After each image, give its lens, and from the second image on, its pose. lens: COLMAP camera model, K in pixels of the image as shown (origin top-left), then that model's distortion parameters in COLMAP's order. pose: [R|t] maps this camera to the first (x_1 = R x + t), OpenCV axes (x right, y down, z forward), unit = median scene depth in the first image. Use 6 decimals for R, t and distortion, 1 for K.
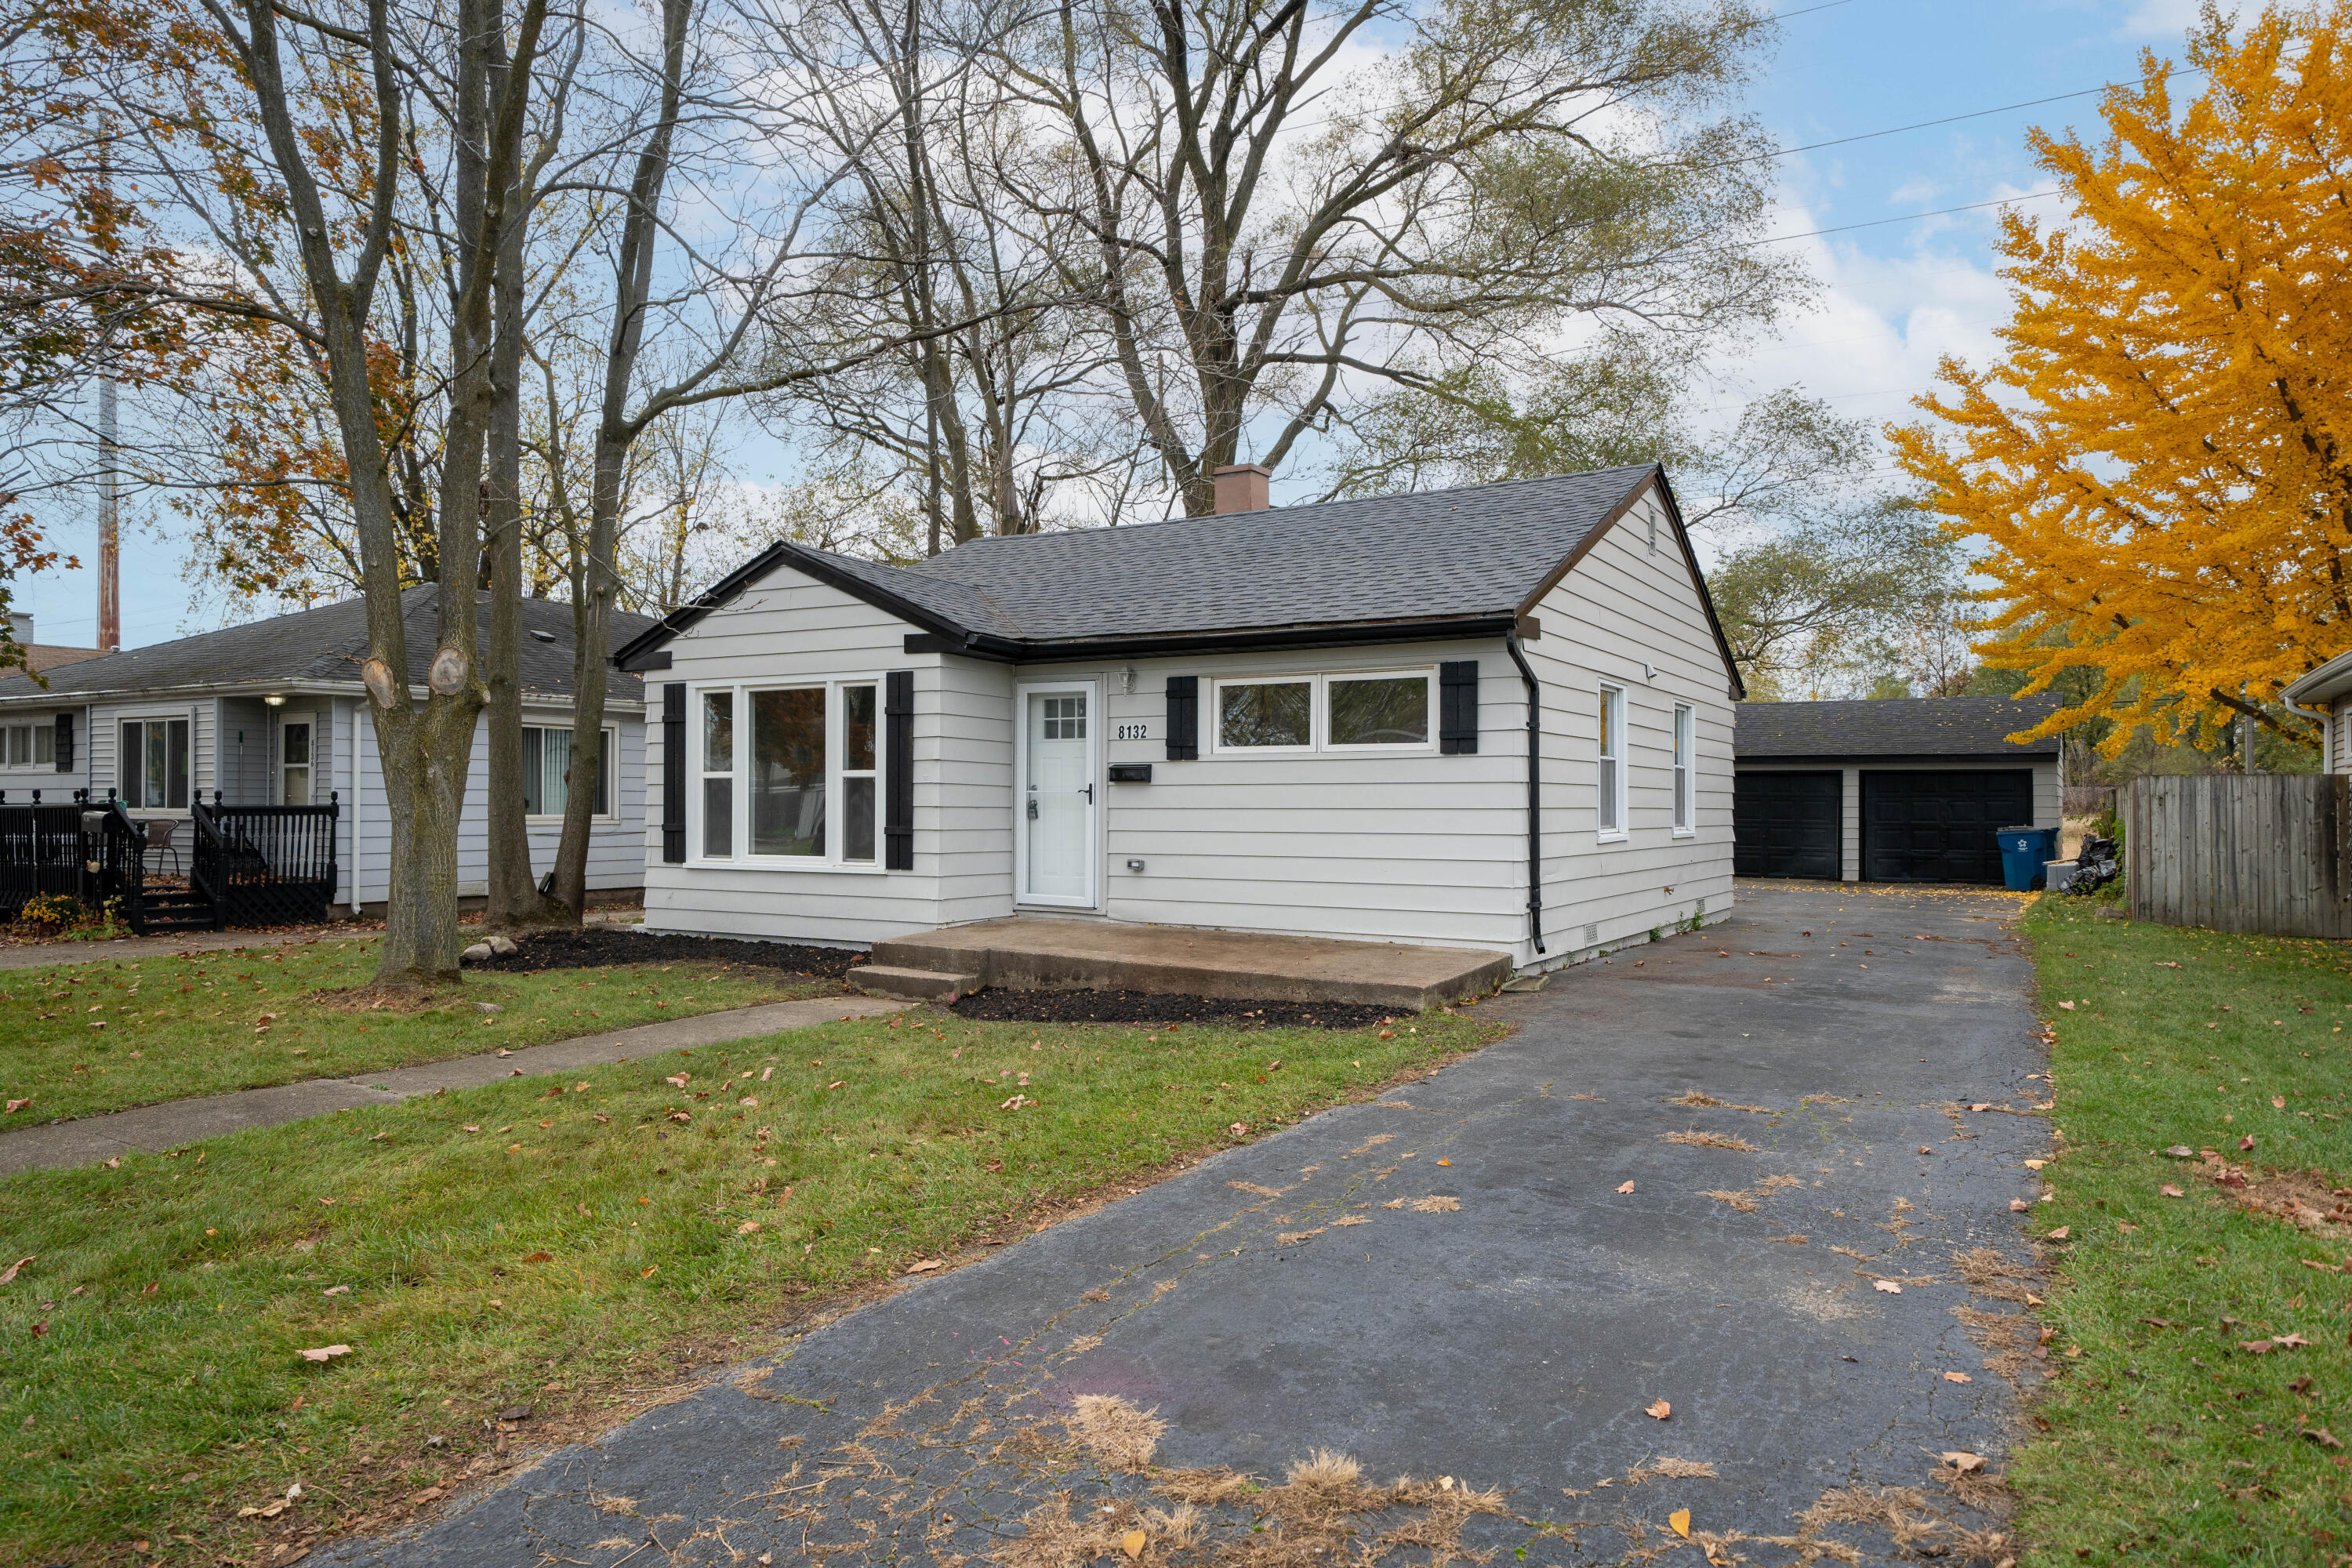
lens RADIAL K [[1569.4, 0, 1173.1], [0, 1569.4, 784.3], [0, 0, 1]] dist [0.005549, 0.001353]
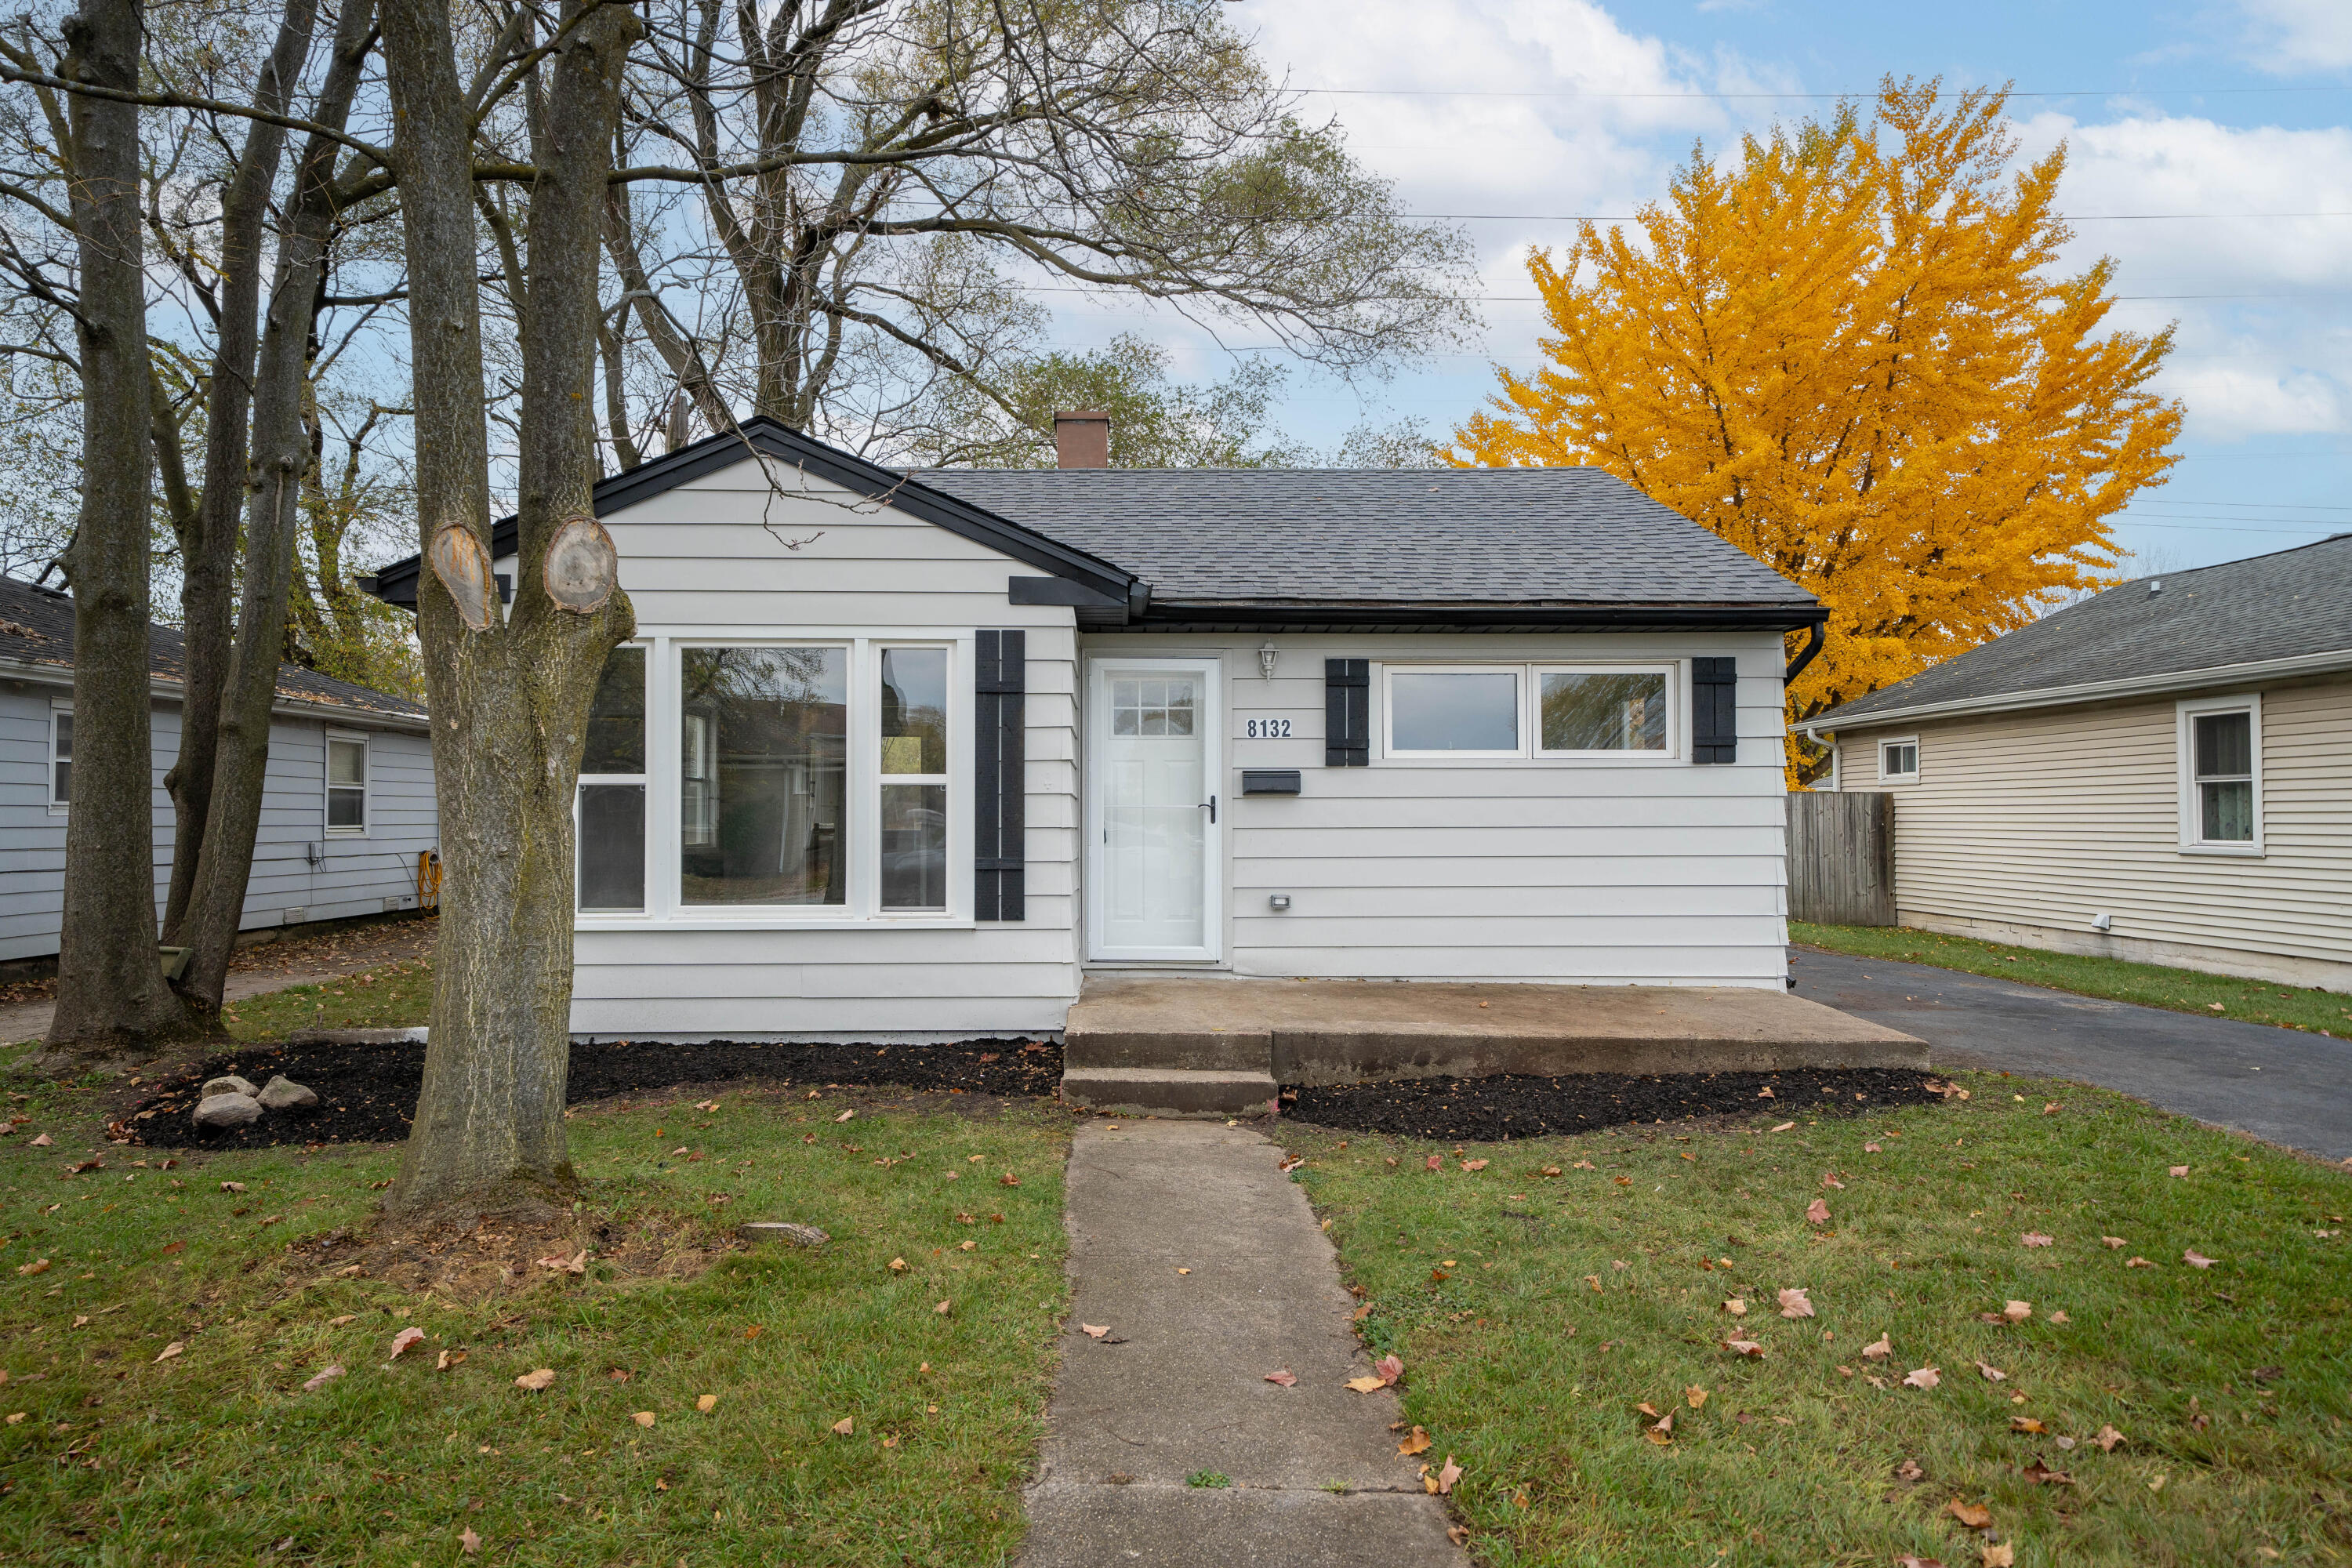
lens RADIAL K [[1526.1, 0, 1177.0], [0, 1526.1, 794.0], [0, 0, 1]] dist [0.030213, 0.000257]
pose [[0.838617, 0.004717, 0.544701, -0.478499], [-0.004333, 0.999989, -0.001990, 0.000344], [-0.544704, -0.000691, 0.838628, 0.409068]]
